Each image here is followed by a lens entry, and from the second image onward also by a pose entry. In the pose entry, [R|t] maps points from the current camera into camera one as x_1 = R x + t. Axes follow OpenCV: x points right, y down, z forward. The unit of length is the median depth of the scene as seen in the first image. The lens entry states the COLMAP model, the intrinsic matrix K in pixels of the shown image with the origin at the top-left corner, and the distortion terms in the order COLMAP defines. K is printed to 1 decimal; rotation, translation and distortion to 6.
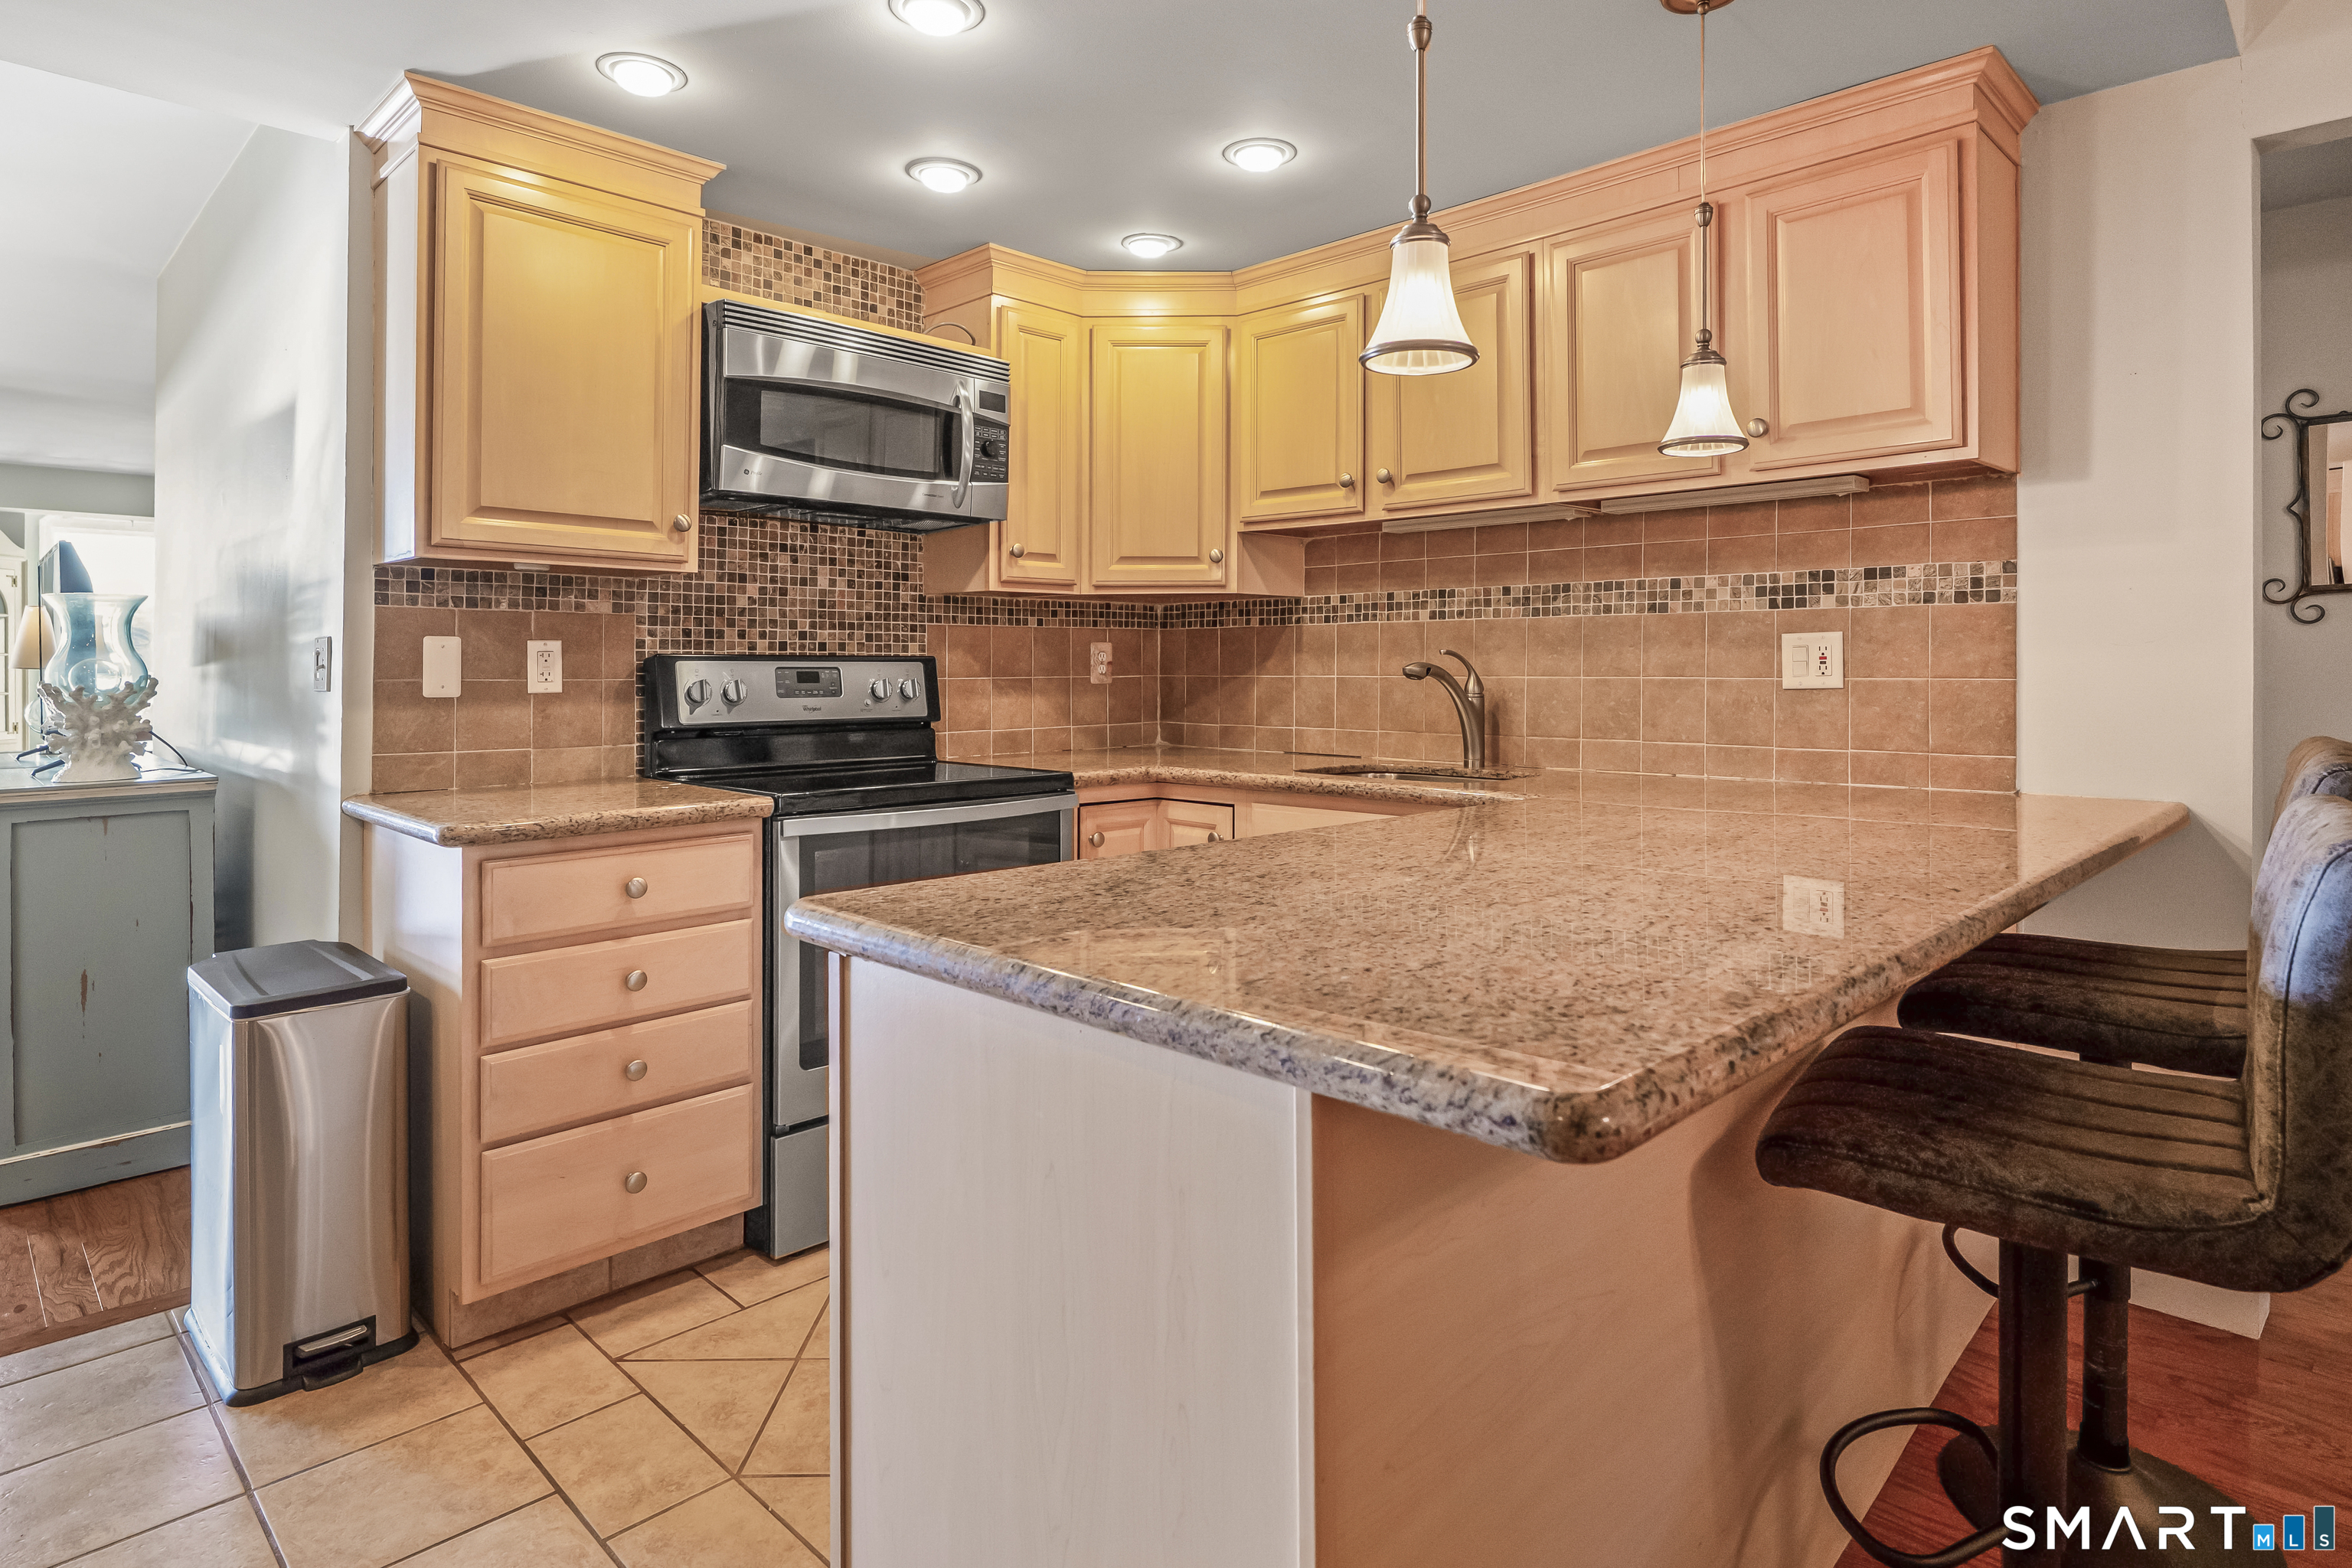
lens RADIAL K [[1265.1, 0, 1193.8], [0, 1265.1, 647.8], [0, 0, 1]] dist [0.004801, -0.004004]
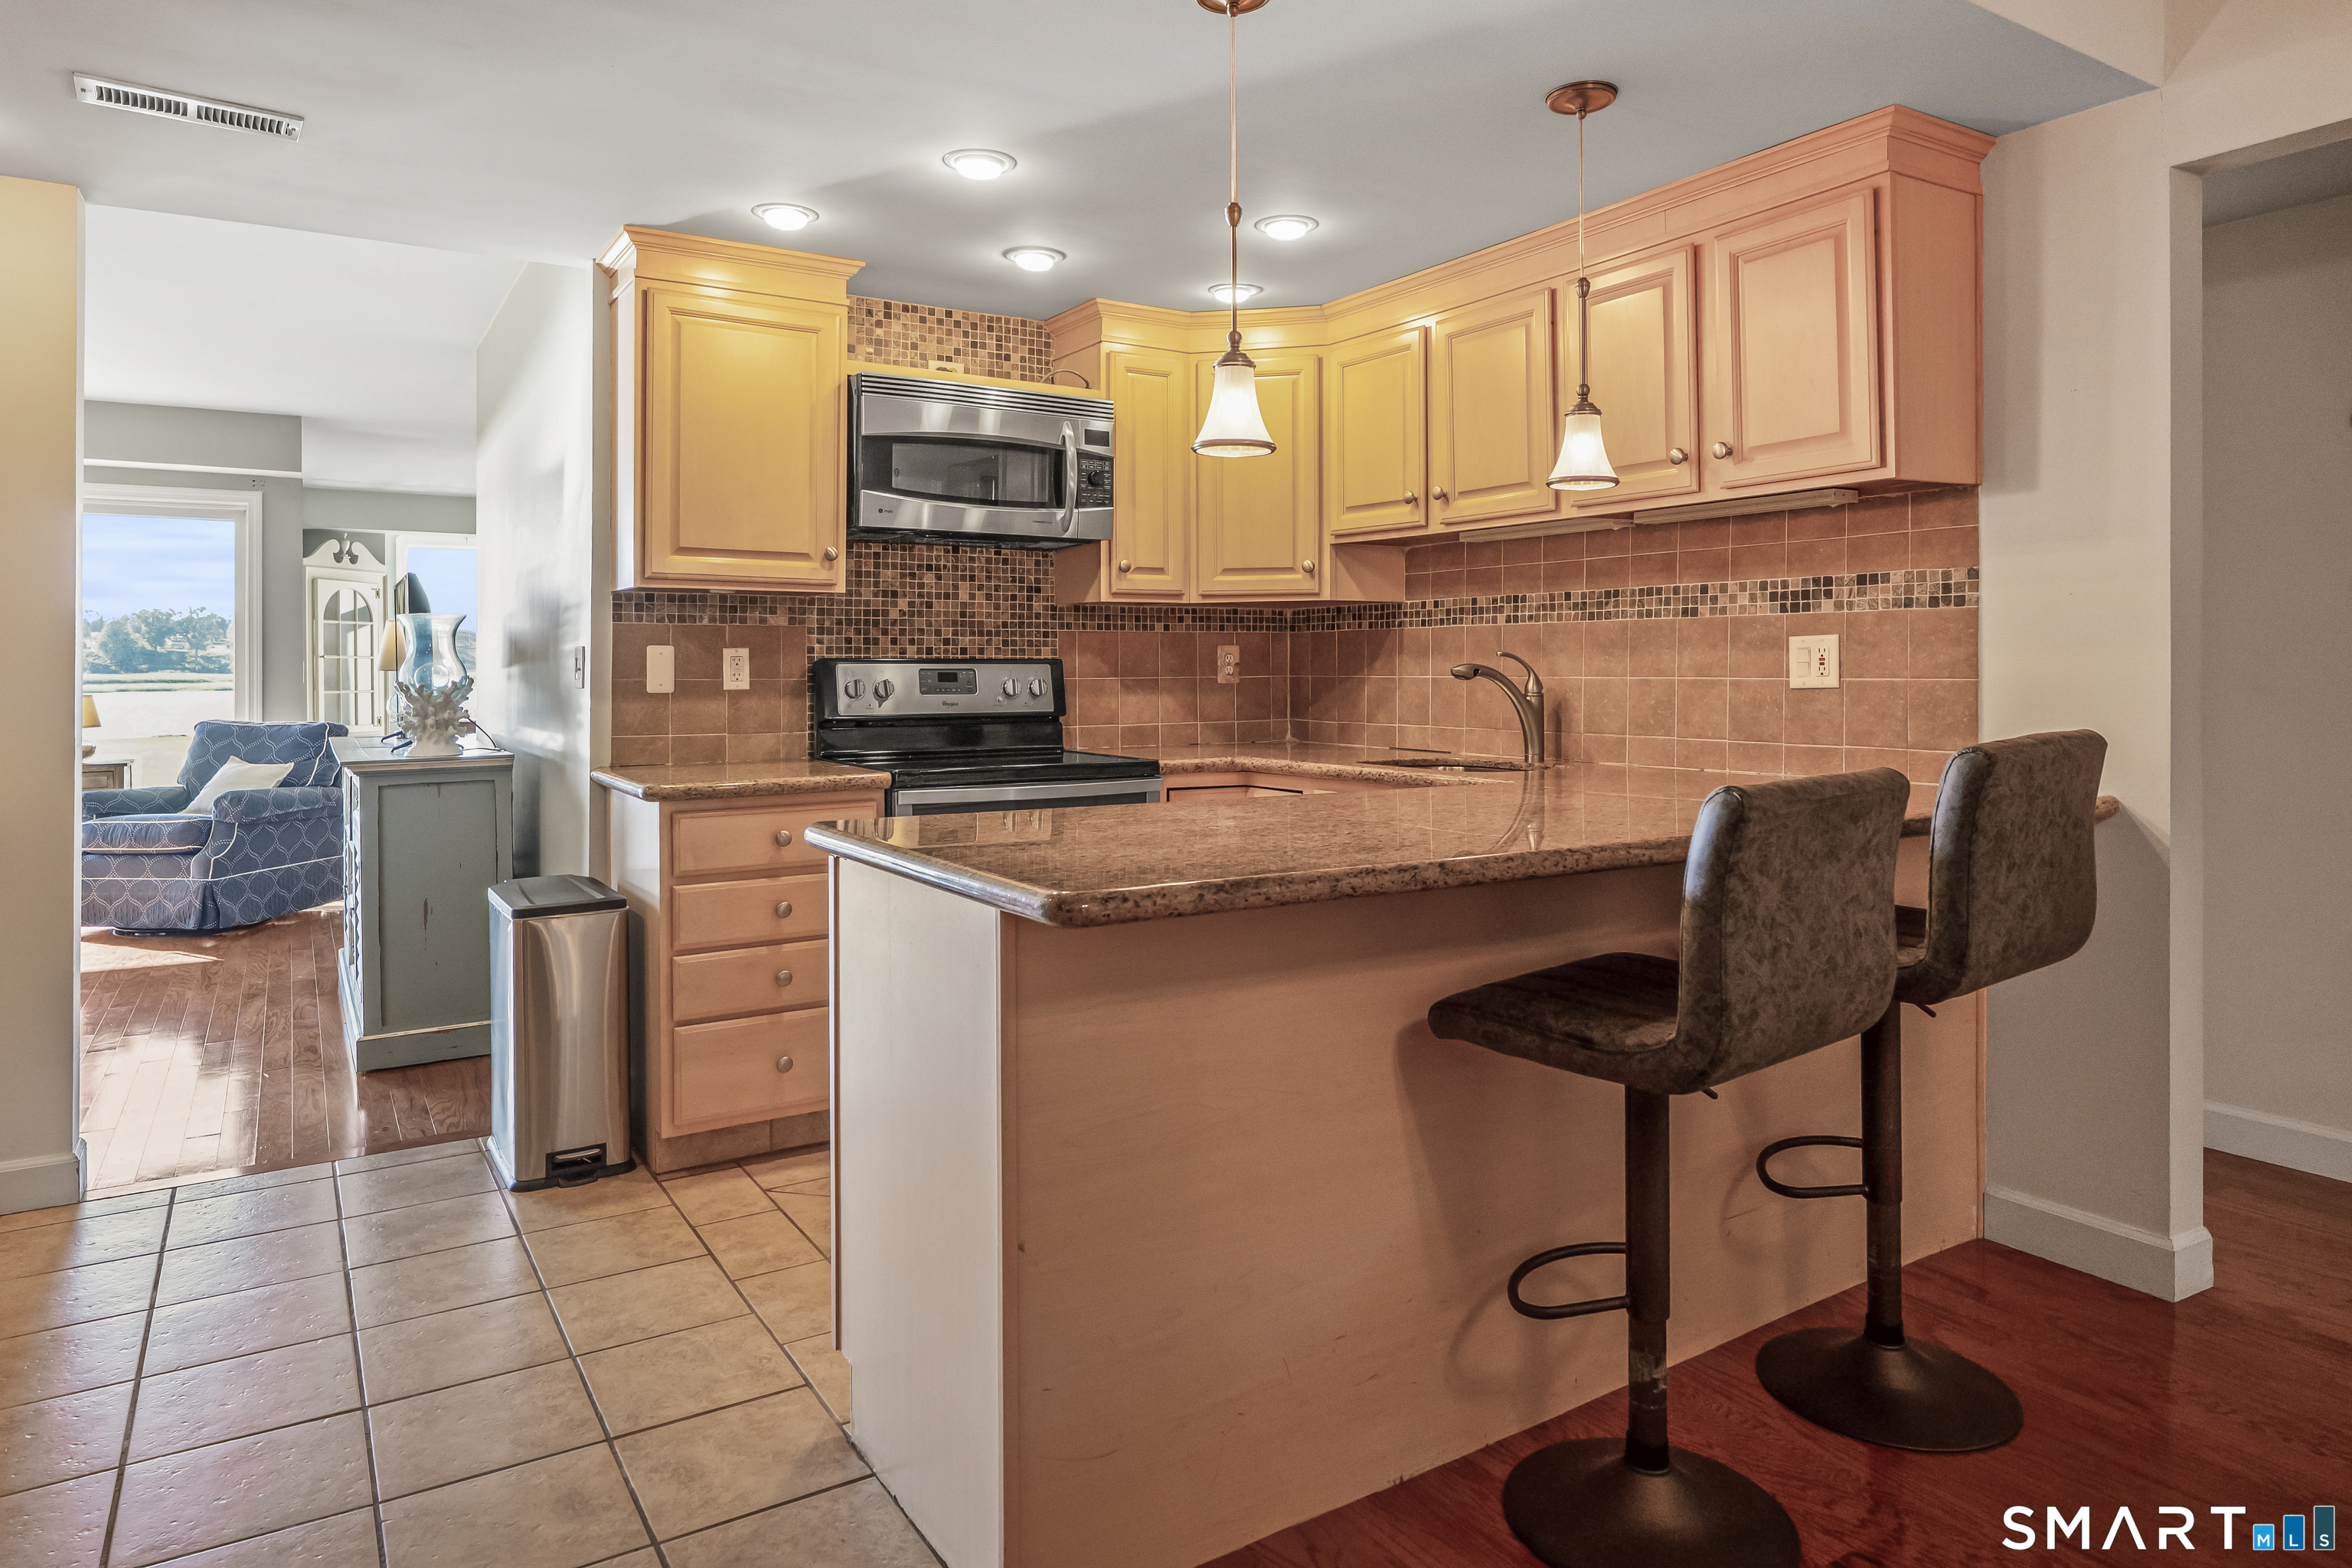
lens RADIAL K [[1342.9, 0, 1155.7], [0, 1342.9, 648.2], [0, 0, 1]] dist [-0.001893, 0.002021]
pose [[0.974918, -0.004626, -0.222517, 0.202011], [0.004982, 0.999987, 0.001038, -0.005330], [0.222510, -0.002120, 0.974928, -0.219795]]
